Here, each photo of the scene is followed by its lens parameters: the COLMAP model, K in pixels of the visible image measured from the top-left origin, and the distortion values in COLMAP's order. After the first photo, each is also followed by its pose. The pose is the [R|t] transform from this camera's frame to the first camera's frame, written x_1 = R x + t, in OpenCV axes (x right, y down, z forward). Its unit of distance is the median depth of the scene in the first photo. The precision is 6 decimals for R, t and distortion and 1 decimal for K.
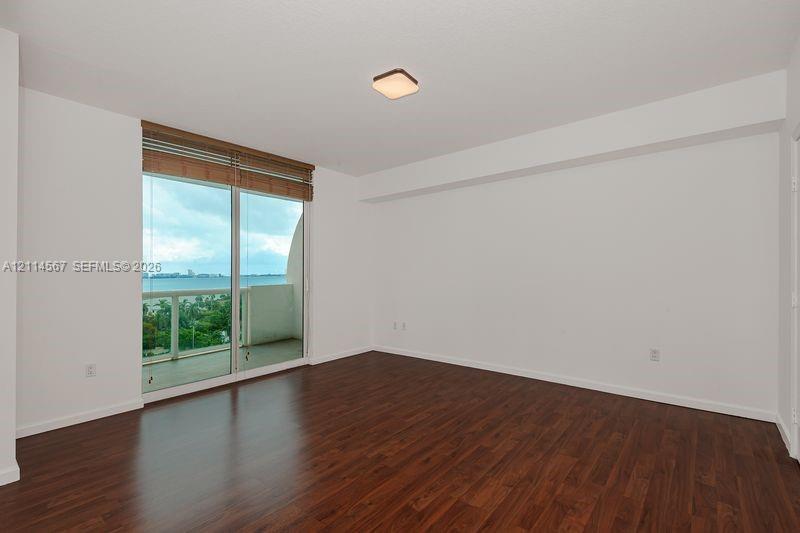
lens RADIAL K [[374.0, 0, 401.9], [0, 374.0, 274.7], [0, 0, 1]] dist [0.011952, -0.000370]
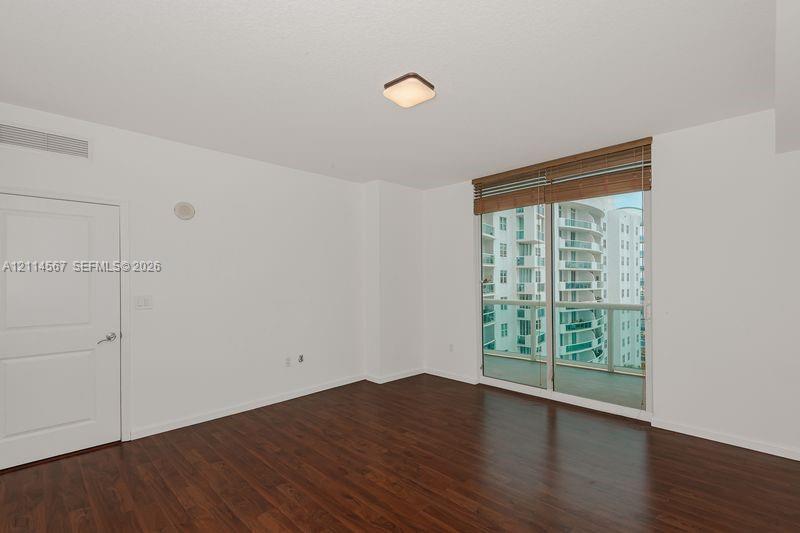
lens RADIAL K [[374.0, 0, 401.9], [0, 374.0, 274.7], [0, 0, 1]] dist [0.011952, -0.000370]
pose [[-0.112502, -0.007789, -0.993621, 0.902348], [0.000428, 0.999969, -0.007888, -0.057231], [0.993651, -0.001312, -0.112495, 1.113473]]
